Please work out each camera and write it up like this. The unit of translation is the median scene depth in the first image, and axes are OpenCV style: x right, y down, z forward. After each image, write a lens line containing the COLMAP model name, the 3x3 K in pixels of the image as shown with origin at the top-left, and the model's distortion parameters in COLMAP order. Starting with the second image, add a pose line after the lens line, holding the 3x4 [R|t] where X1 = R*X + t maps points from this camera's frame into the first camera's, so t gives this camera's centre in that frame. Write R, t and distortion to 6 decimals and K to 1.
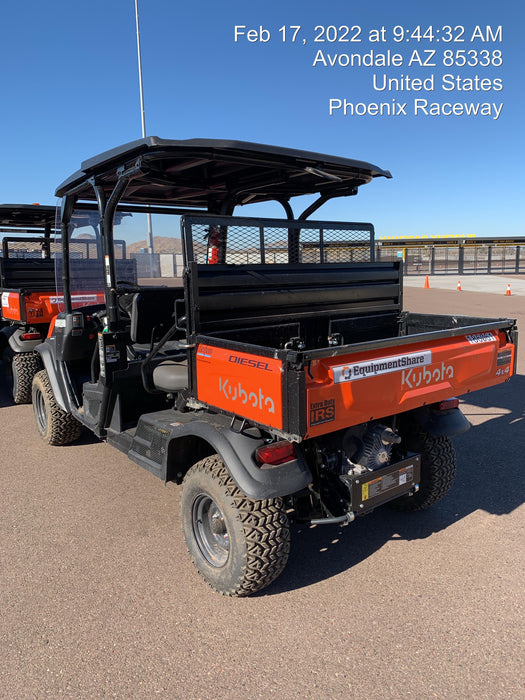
lens RADIAL K [[518.4, 0, 262.5], [0, 518.4, 350.0], [0, 0, 1]] dist [0.165541, -0.319889]
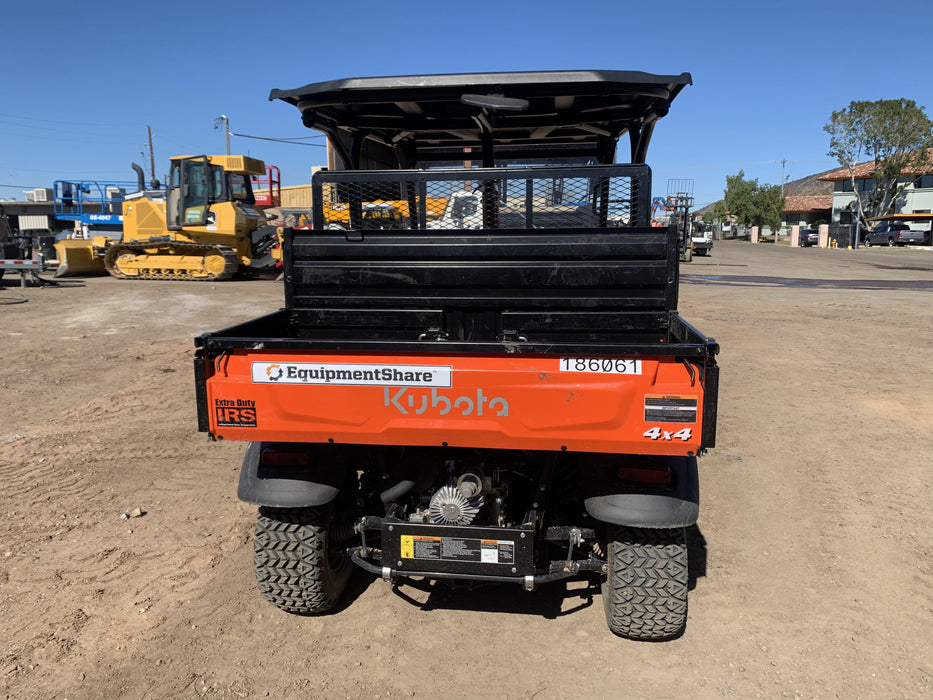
lens RADIAL K [[691.0, 0, 455.5], [0, 691.0, 351.3], [0, 0, 1]] dist [0.165541, -0.319889]
pose [[0.695578, 0.139772, -0.704723, 0.856894], [-0.116340, 0.989860, 0.081494, -0.083267], [0.708968, 0.025302, 0.704786, 0.344392]]
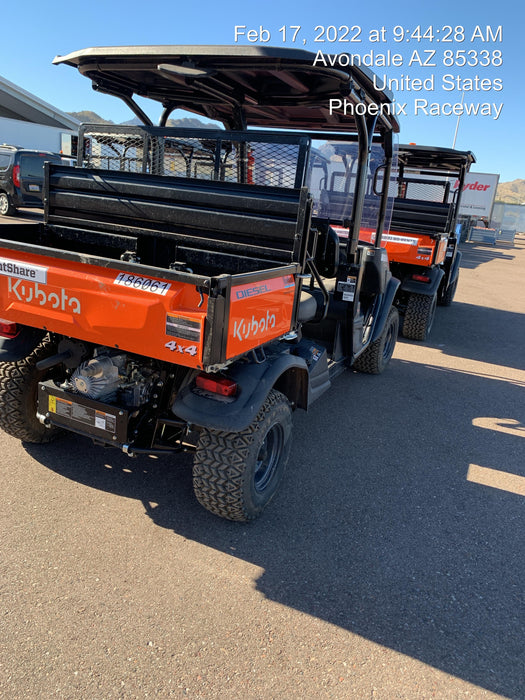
lens RADIAL K [[526.4, 0, 256.0], [0, 526.4, 346.9], [0, 0, 1]] dist [0.031487, -0.001540]
pose [[0.432023, 0.304023, -0.849073, 1.133535], [-0.248052, 0.945213, 0.212234, -0.134216], [0.867079, 0.118925, 0.483768, 0.808250]]
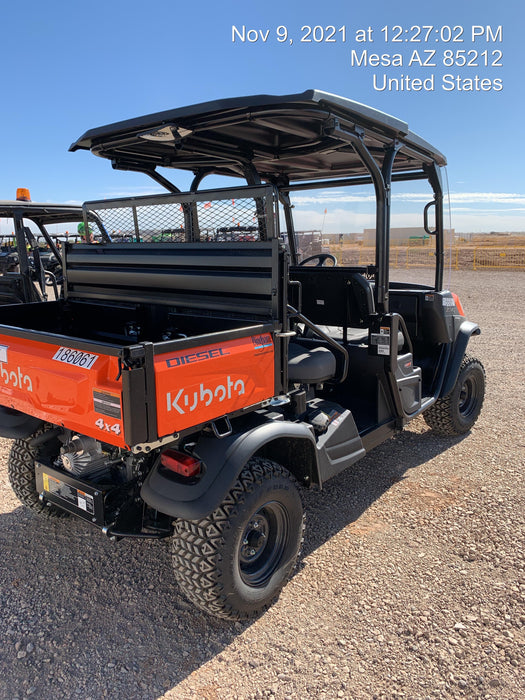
lens RADIAL K [[518.4, 0, 262.5], [0, 518.4, 350.0], [0, 0, 1]] dist [0.165541, -0.319889]
pose [[0.219462, 0.199106, -0.955088, 1.123054], [-0.148799, 0.974332, 0.168927, -0.184341], [0.964207, 0.105043, 0.243456, 1.081931]]
